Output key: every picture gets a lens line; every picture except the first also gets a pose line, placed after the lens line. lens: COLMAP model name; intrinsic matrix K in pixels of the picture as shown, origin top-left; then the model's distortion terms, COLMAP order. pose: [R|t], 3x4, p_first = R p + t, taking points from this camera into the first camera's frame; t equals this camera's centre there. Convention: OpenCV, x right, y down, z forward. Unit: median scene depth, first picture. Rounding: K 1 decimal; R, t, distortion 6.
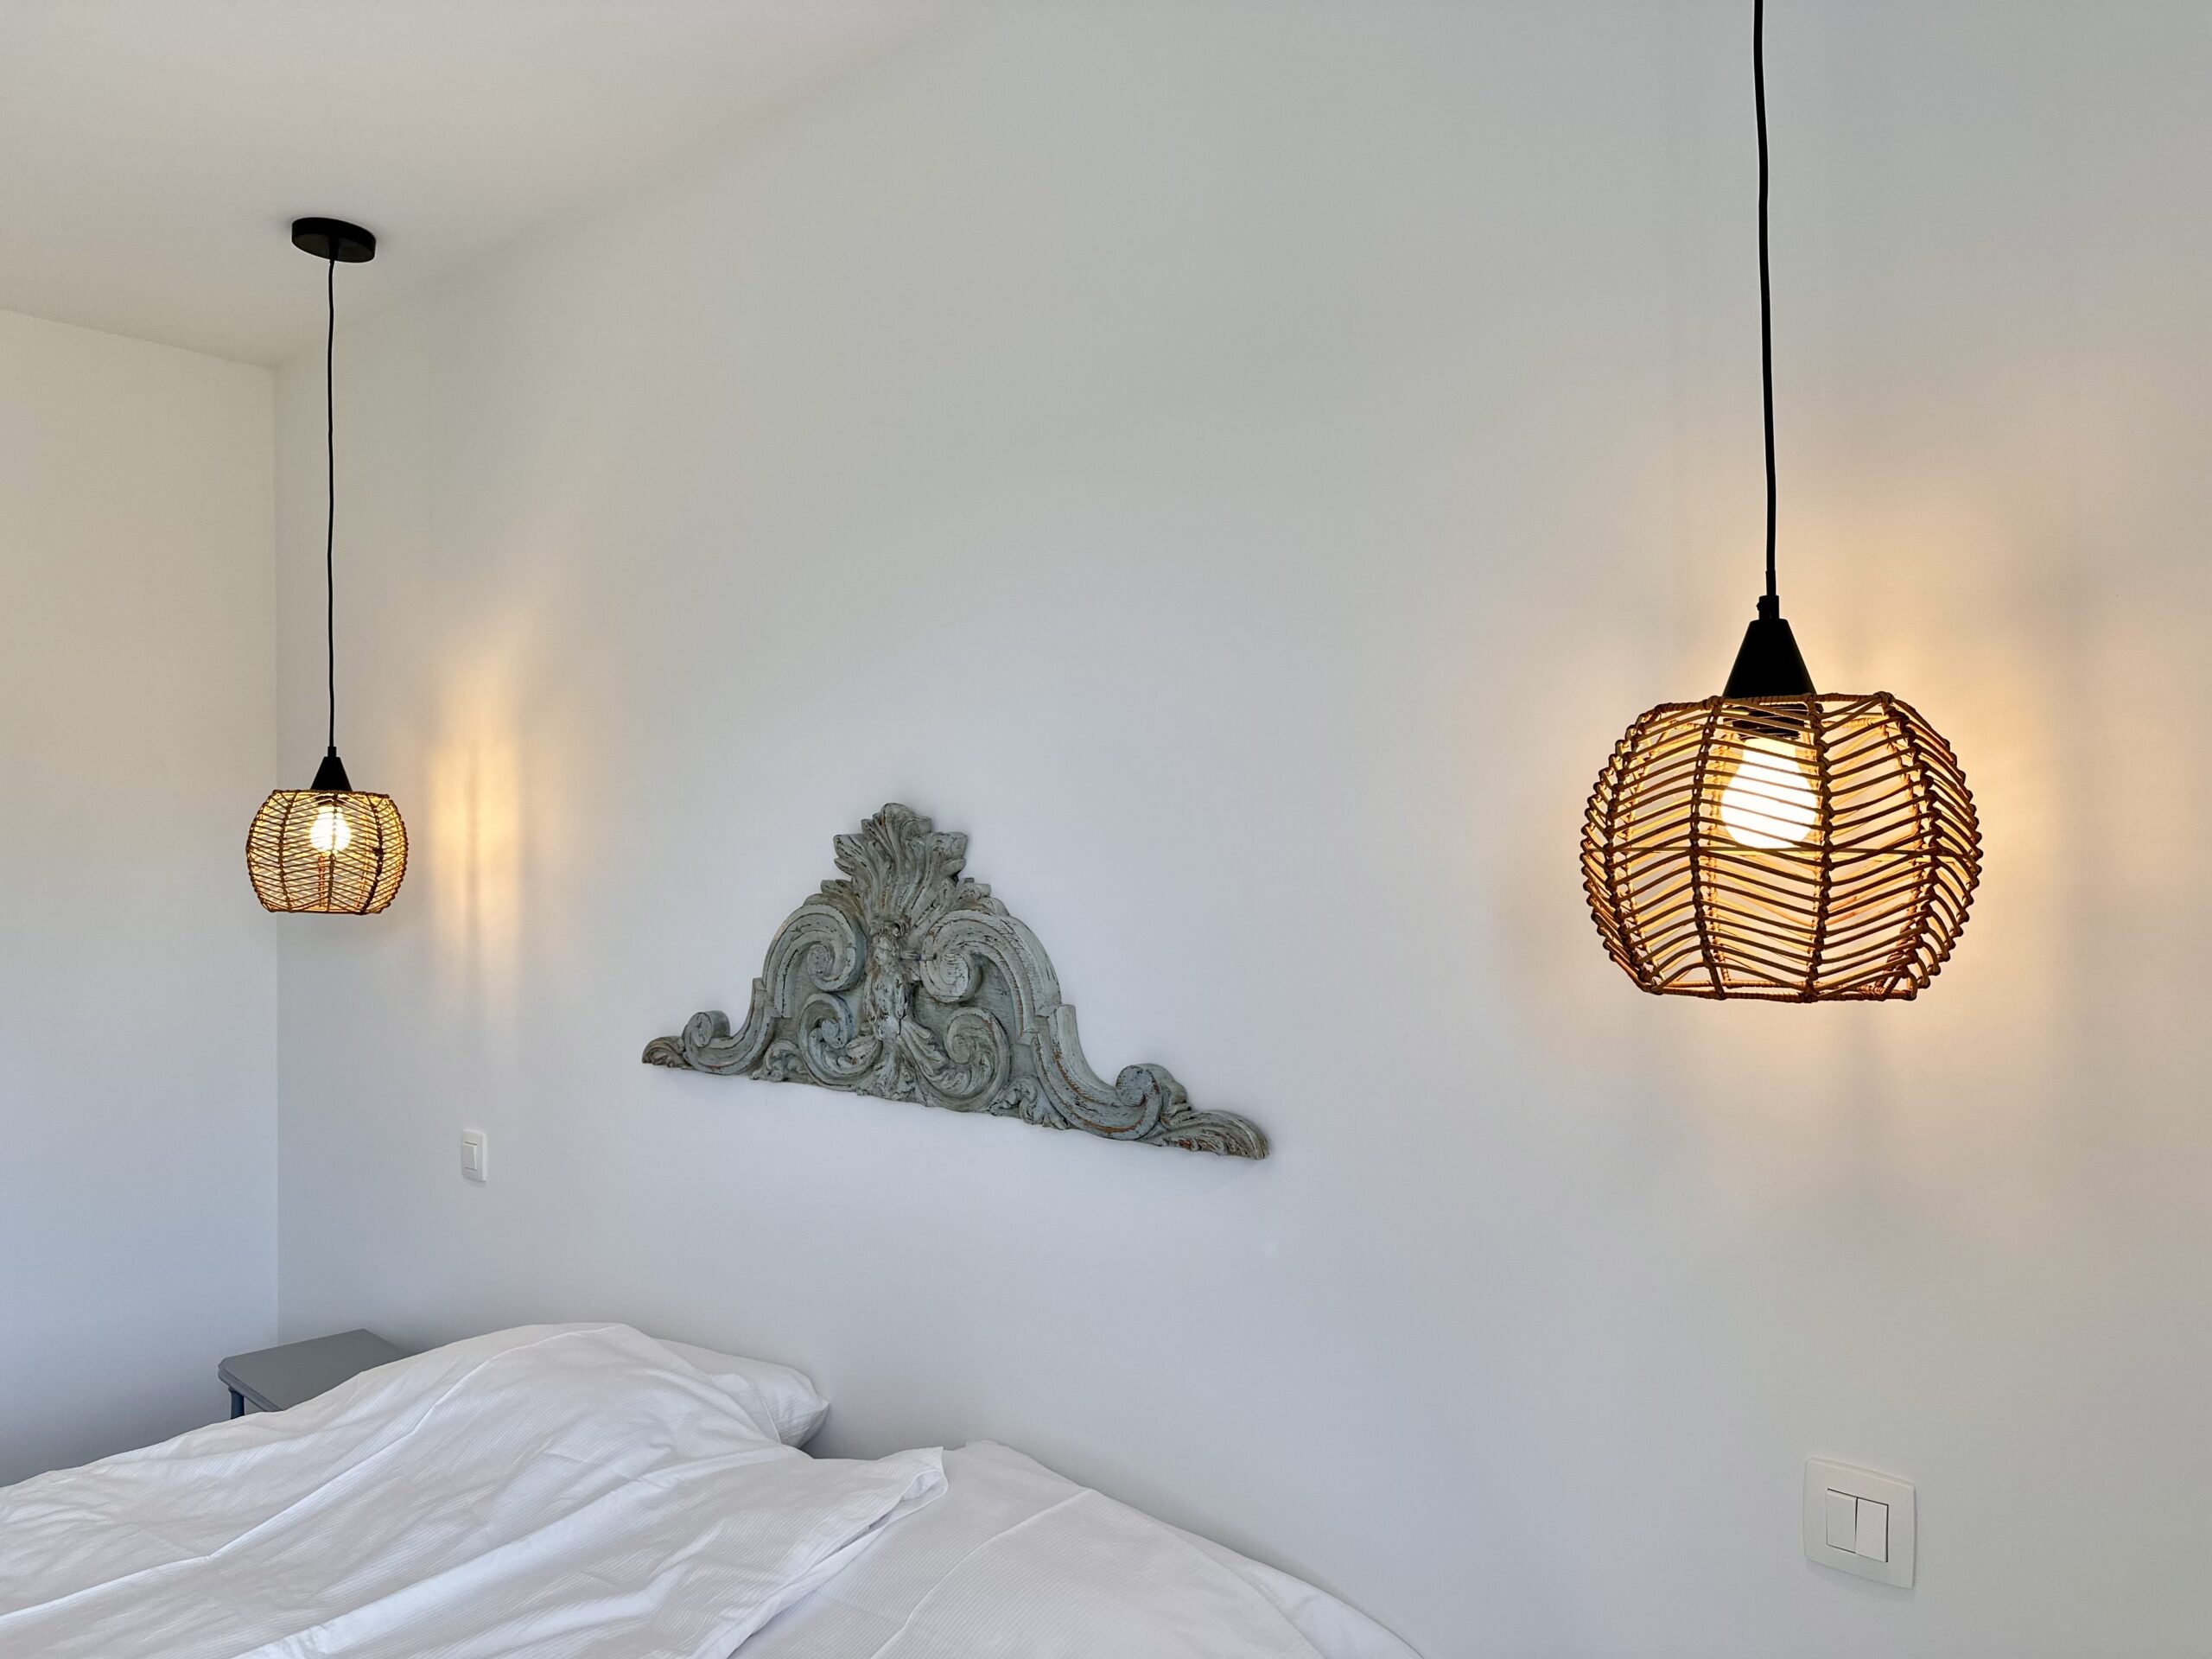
lens RADIAL K [[1578.1, 0, 1106.1], [0, 1578.1, 827.4], [0, 0, 1]] dist [-0.012315, -0.005180]
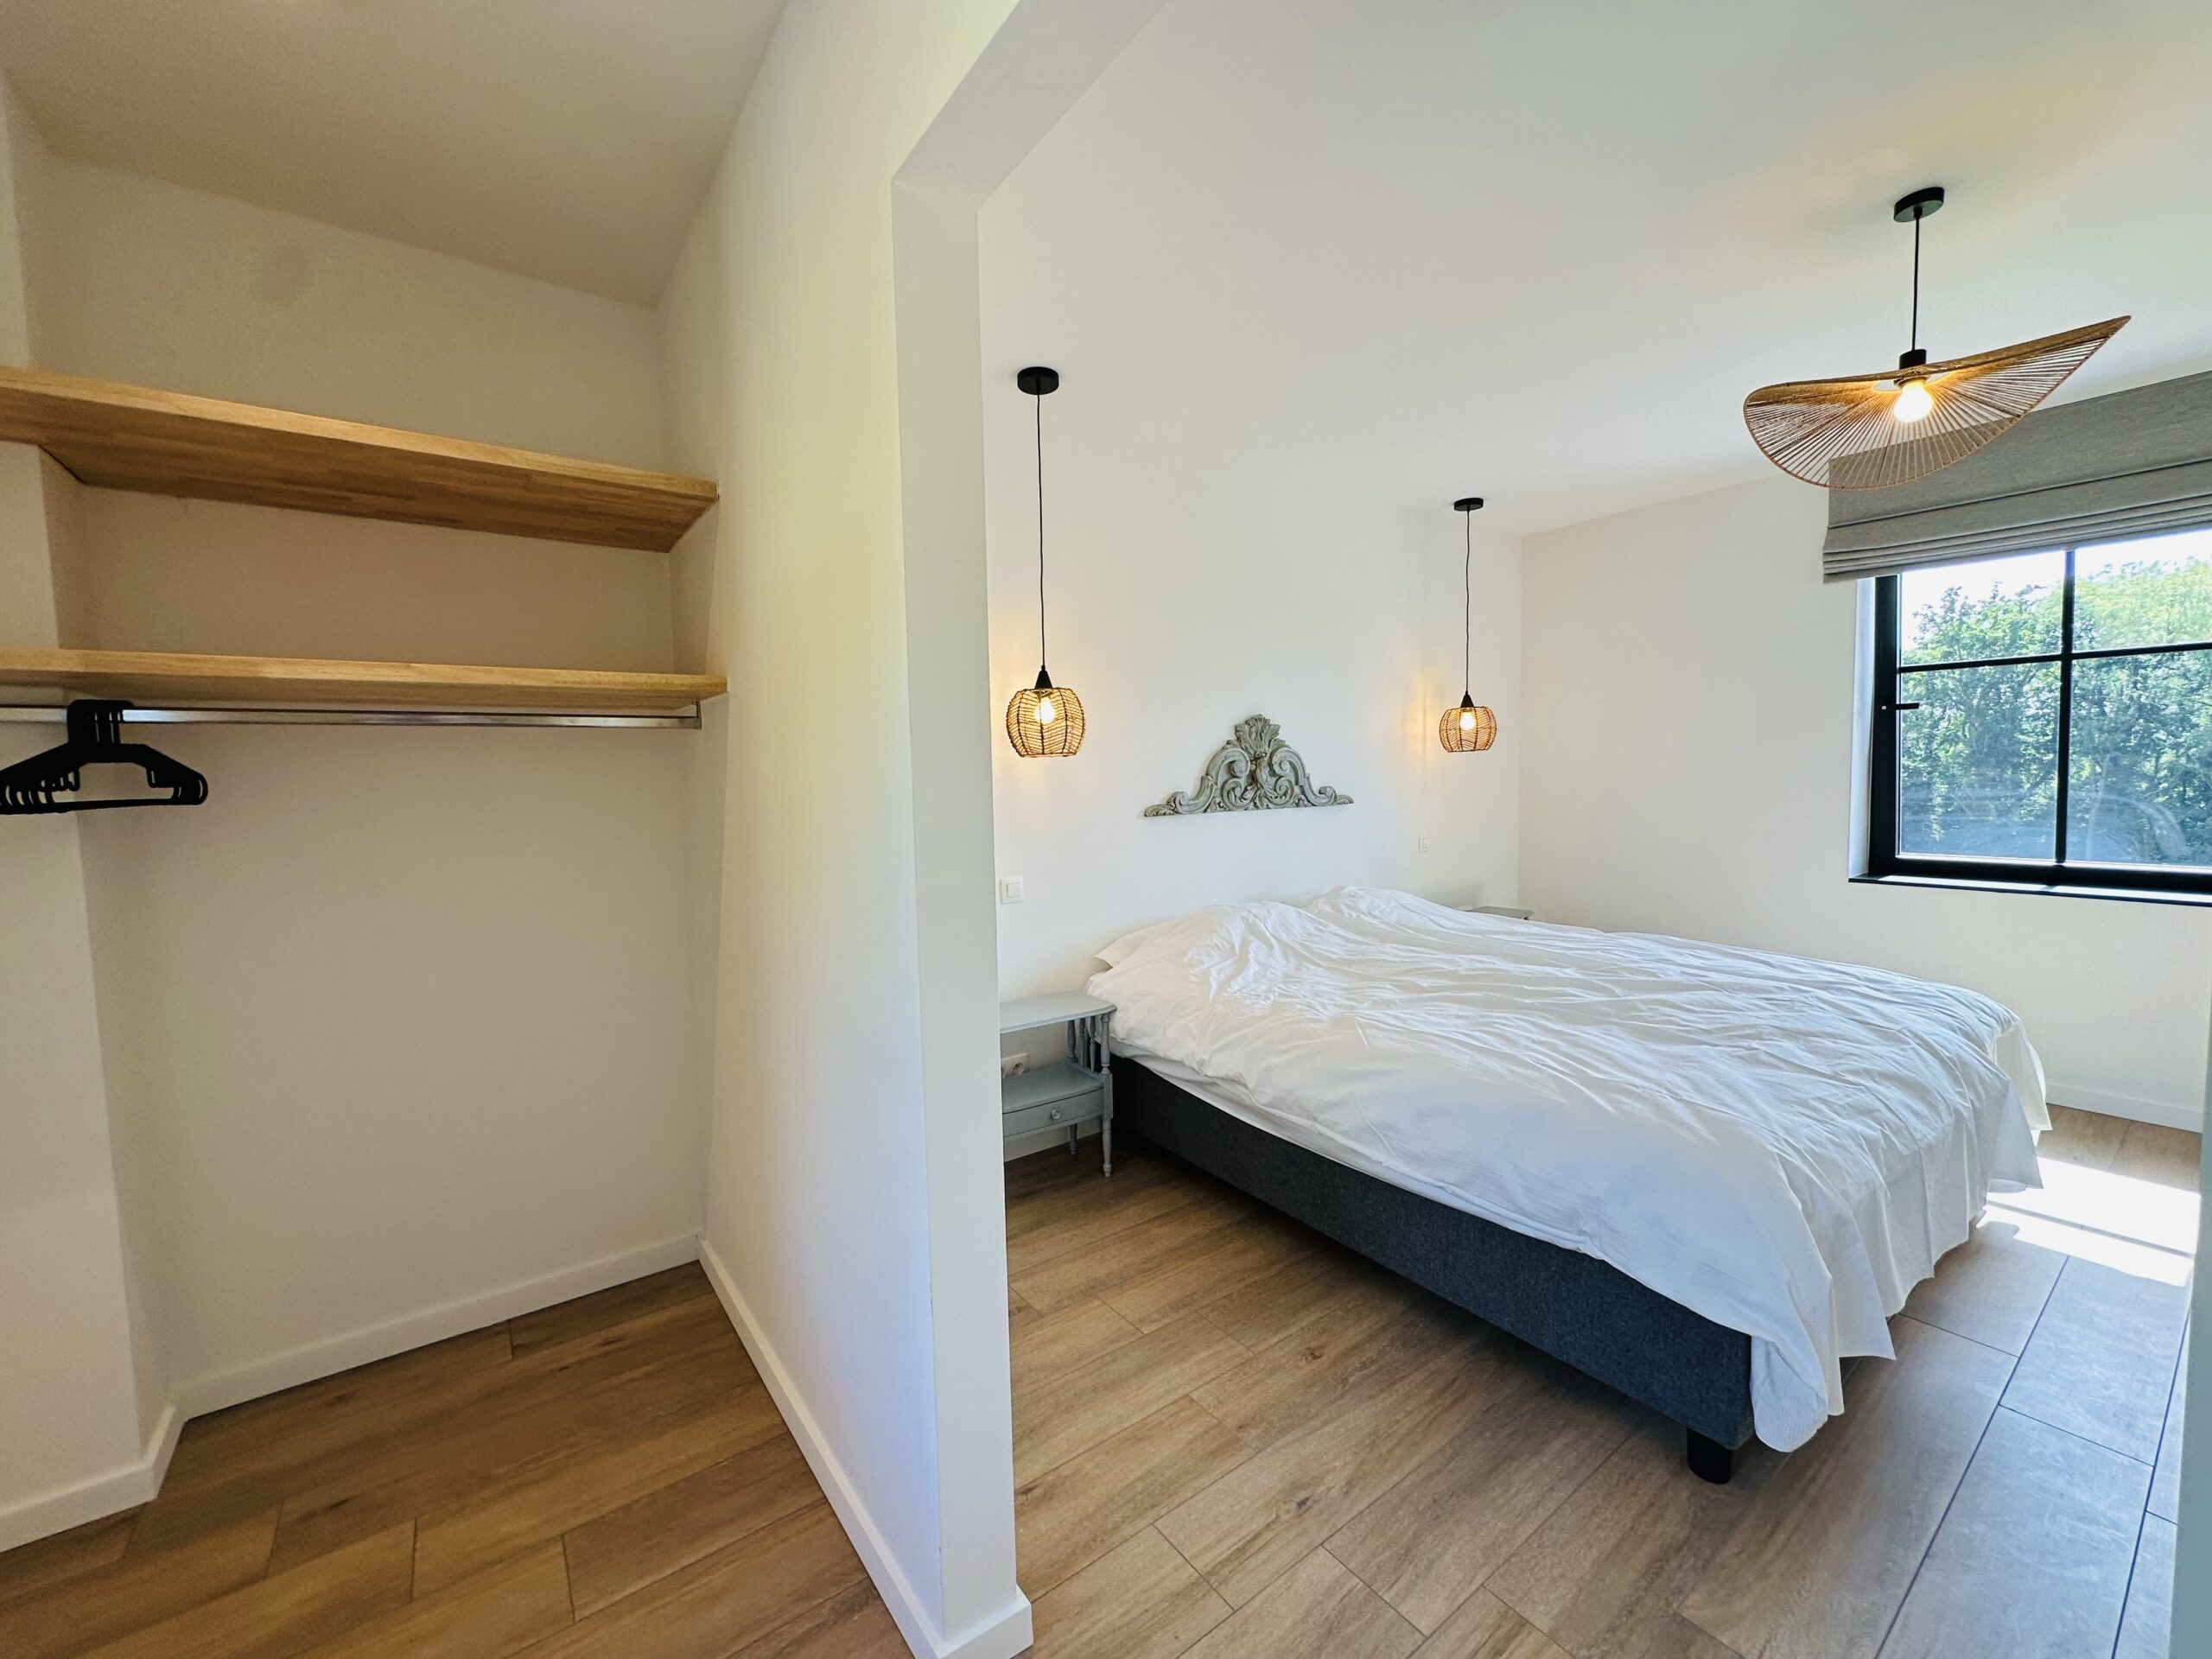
lens RADIAL K [[882.6, 0, 1114.3], [0, 882.6, 828.5], [0, 0, 1]] dist [-0.008096, 0.000037]
pose [[0.216580, -0.053548, 0.974795, -1.958096], [0.018957, 0.998537, 0.050640, 0.119042], [-0.976081, 0.007511, 0.217278, 0.921084]]
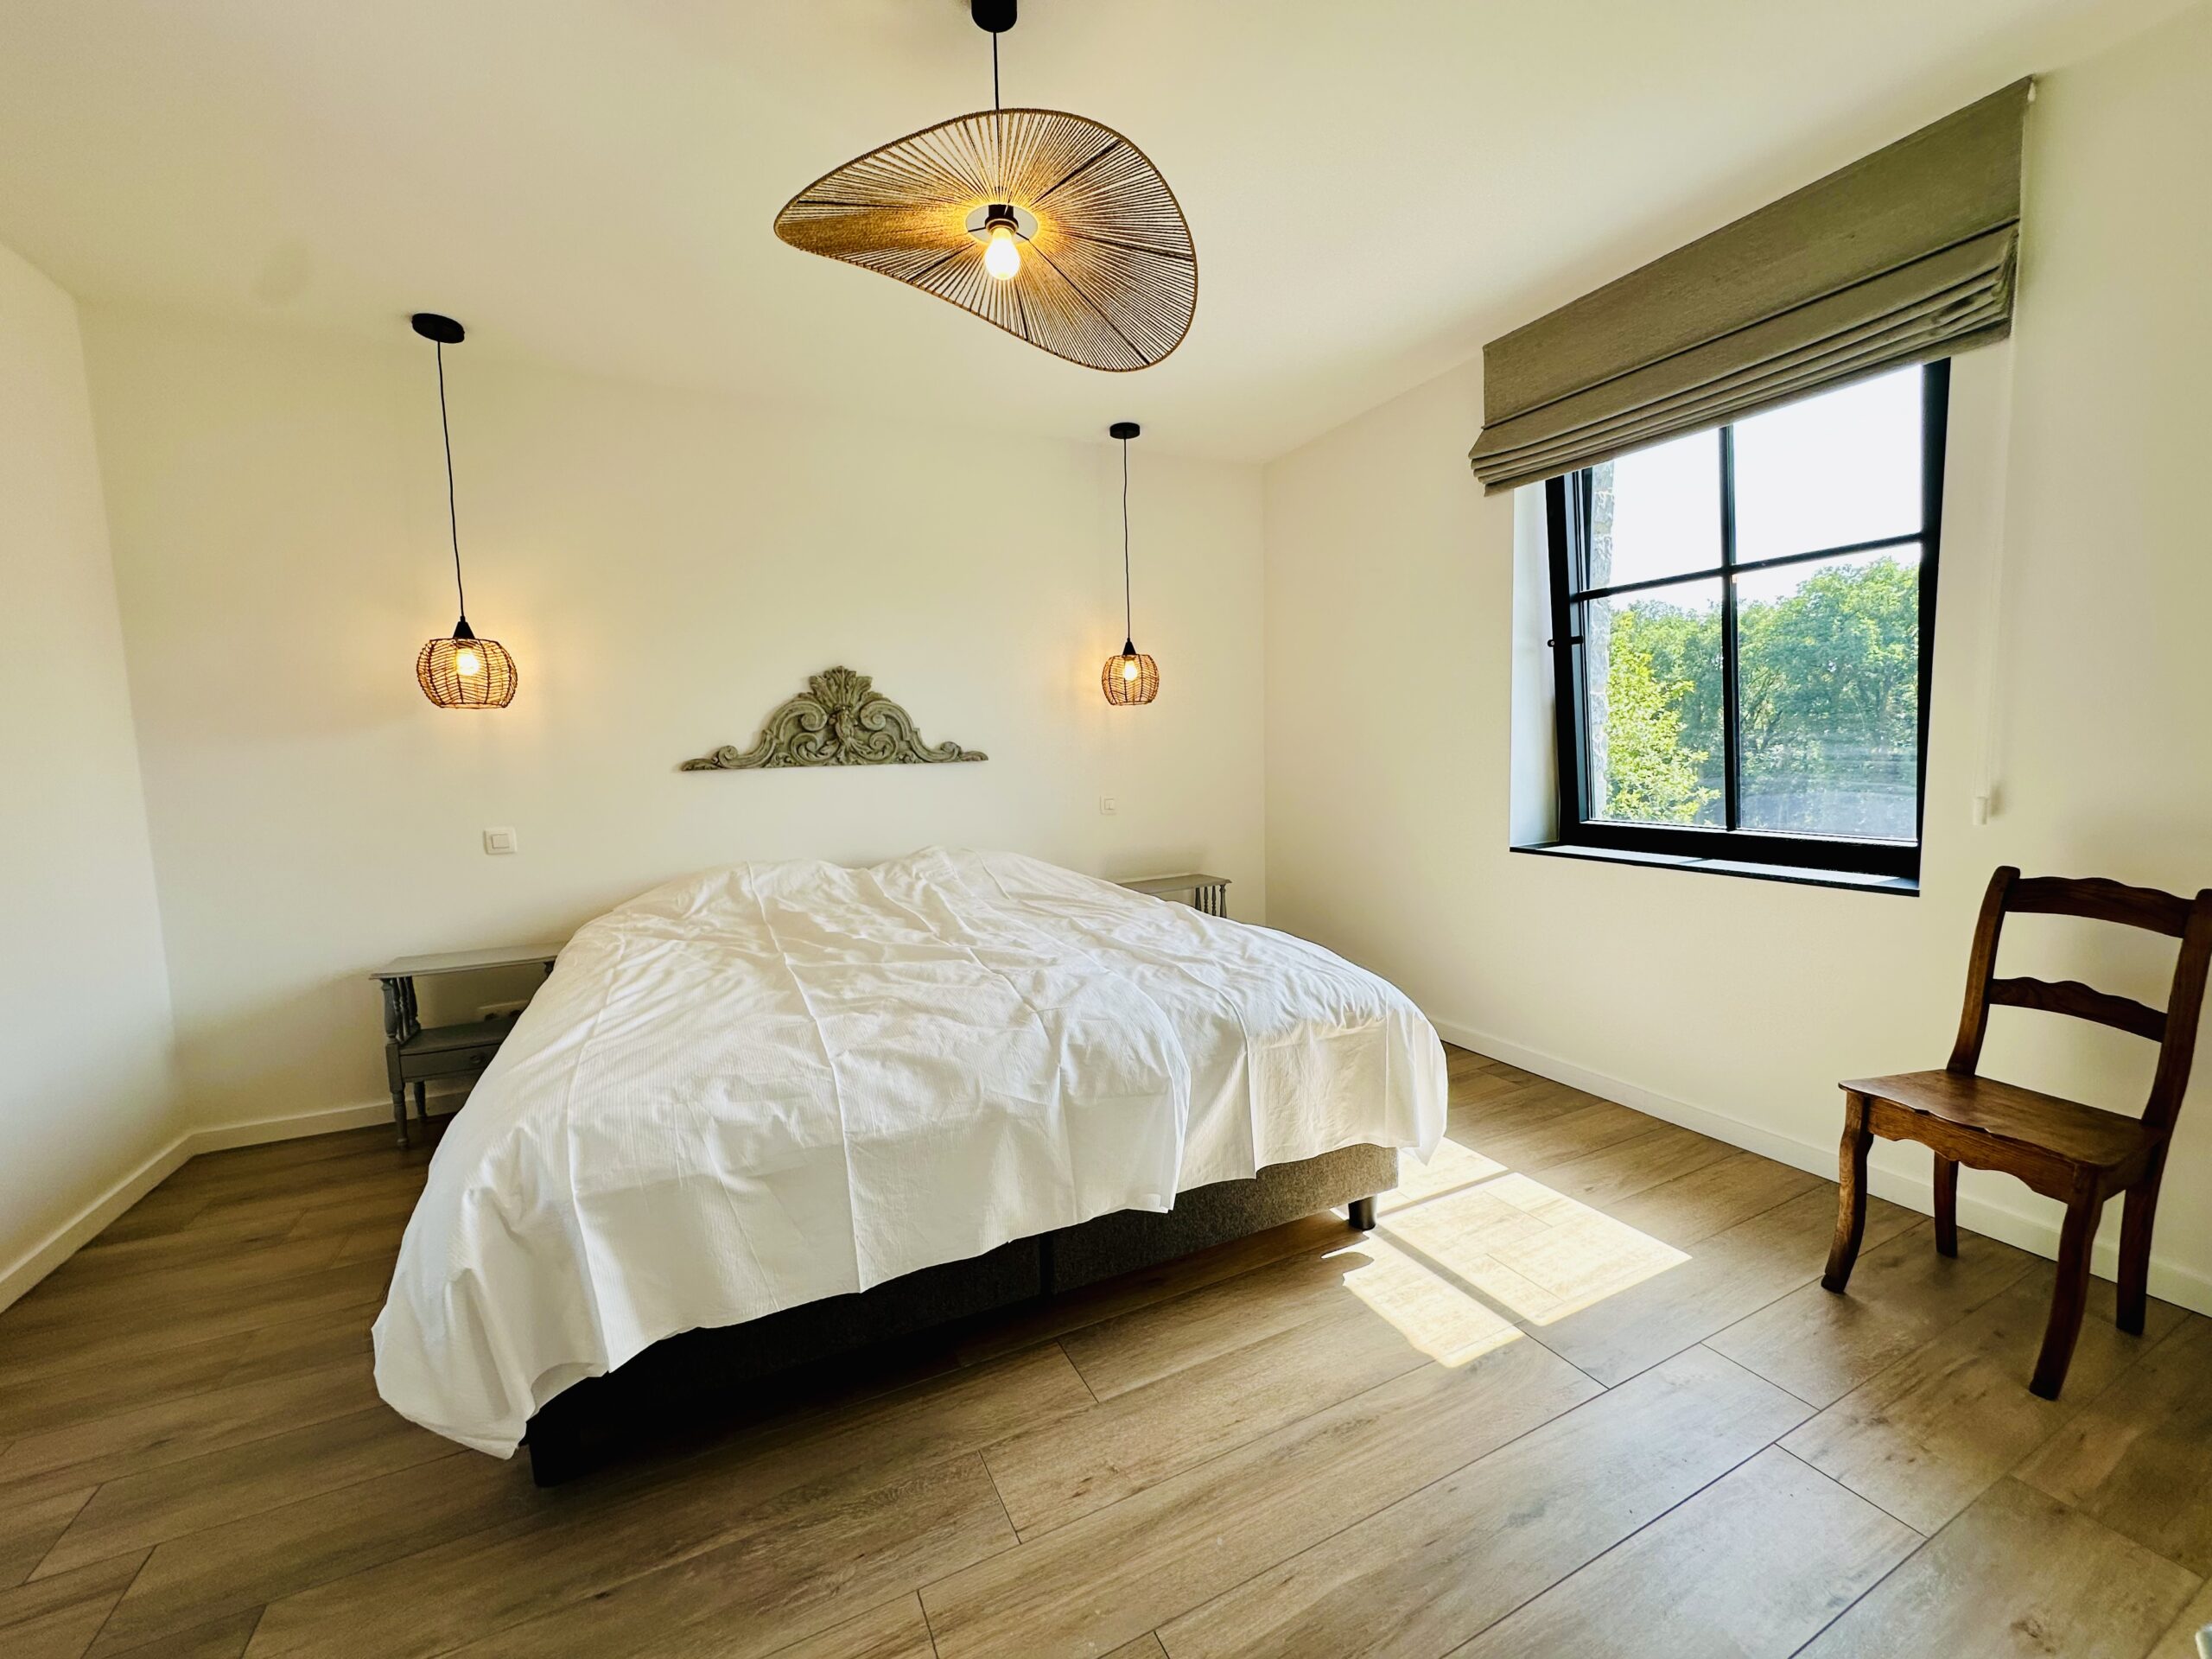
lens RADIAL K [[882.6, 0, 1093.0], [0, 882.6, 829.9], [0, 0, 1]] dist [-0.008096, 0.000037]
pose [[0.379763, -0.081232, 0.921510, -1.556220], [0.020840, 0.996636, 0.079266, 0.176627], [-0.924849, -0.010898, 0.380178, -0.085870]]
